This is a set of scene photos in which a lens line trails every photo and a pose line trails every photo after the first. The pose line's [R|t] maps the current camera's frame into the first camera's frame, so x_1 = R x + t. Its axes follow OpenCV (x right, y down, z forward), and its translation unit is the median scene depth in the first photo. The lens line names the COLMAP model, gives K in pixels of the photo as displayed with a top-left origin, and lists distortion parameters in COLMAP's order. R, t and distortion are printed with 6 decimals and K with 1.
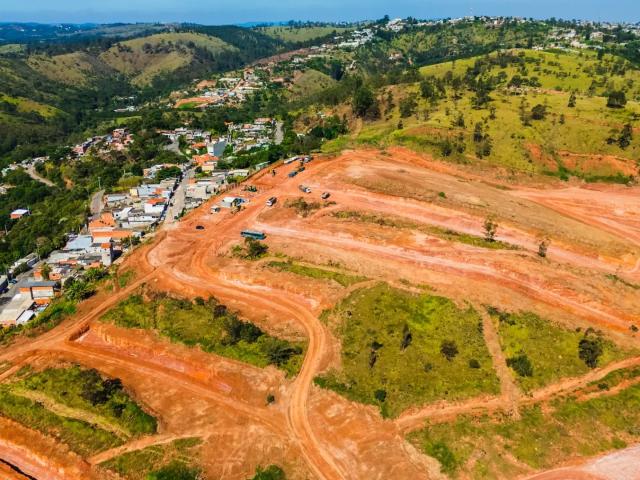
lens RADIAL K [[606.7, 0, 320.0], [0, 606.7, 240.0], [0, 0, 1]] dist [0.048444, -0.025596]
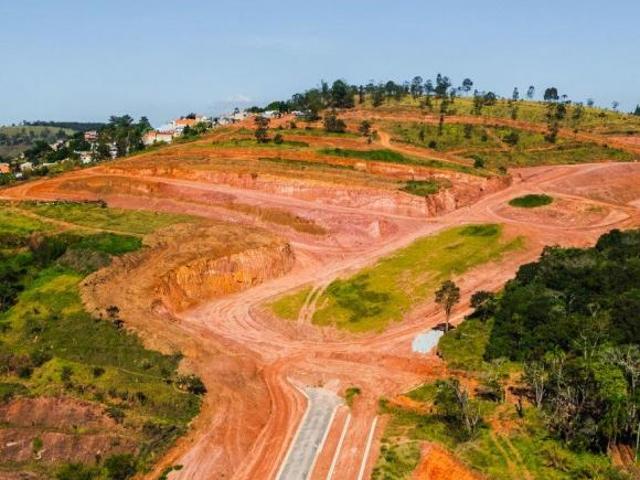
lens RADIAL K [[912.5, 0, 320.0], [0, 912.5, 240.0], [0, 0, 1]] dist [0.069383, 0.006031]
pose [[0.982698, -0.000025, 0.185216, -0.458973], [0.047840, 0.966101, -0.253694, 0.784407], [-0.178931, 0.258165, 0.949386, -0.843735]]
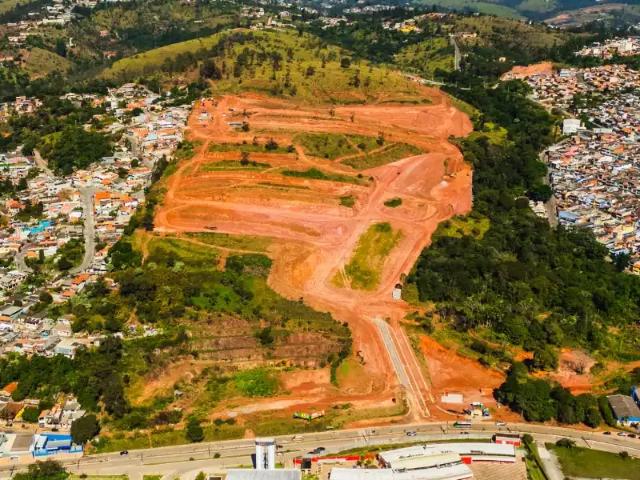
lens RADIAL K [[905.8, 0, 320.0], [0, 905.8, 240.0], [0, 0, 1]] dist [0.081453, -0.028011]
pose [[0.869407, -0.125584, 0.477871, -1.525394], [0.153134, 0.988024, -0.018950, 0.533950], [-0.469768, 0.089653, 0.878226, -2.075036]]
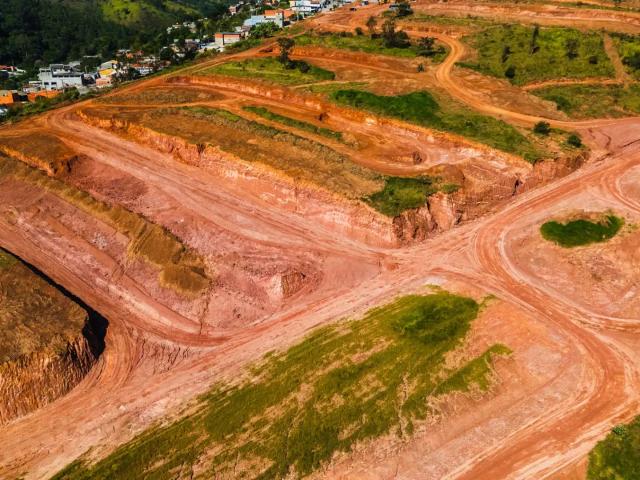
lens RADIAL K [[606.7, 0, 320.0], [0, 606.7, 240.0], [0, 0, 1]] dist [0.048444, -0.025596]
pose [[0.983562, 0.079452, -0.162153, -0.037472], [-0.069430, 0.995363, 0.066573, 0.383019], [0.166690, -0.054220, 0.984517, -0.216602]]
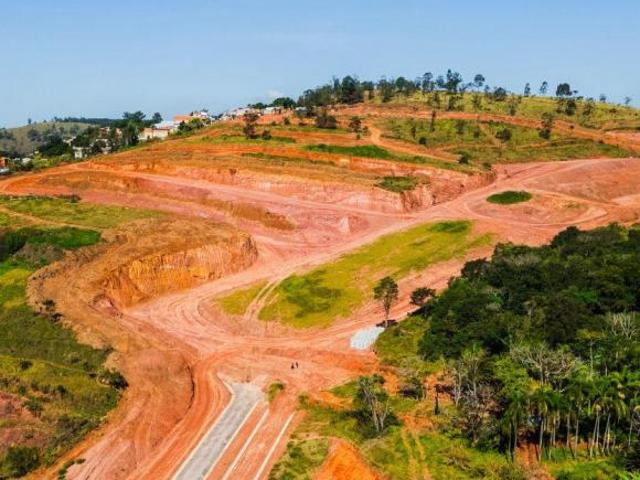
lens RADIAL K [[905.8, 0, 320.0], [0, 905.8, 240.0], [0, 0, 1]] dist [0.081453, -0.028011]
pose [[0.989638, 0.004518, 0.143511, -0.366536], [0.031924, 0.967562, -0.250610, 0.786528], [-0.139988, 0.252595, 0.957392, -0.853204]]
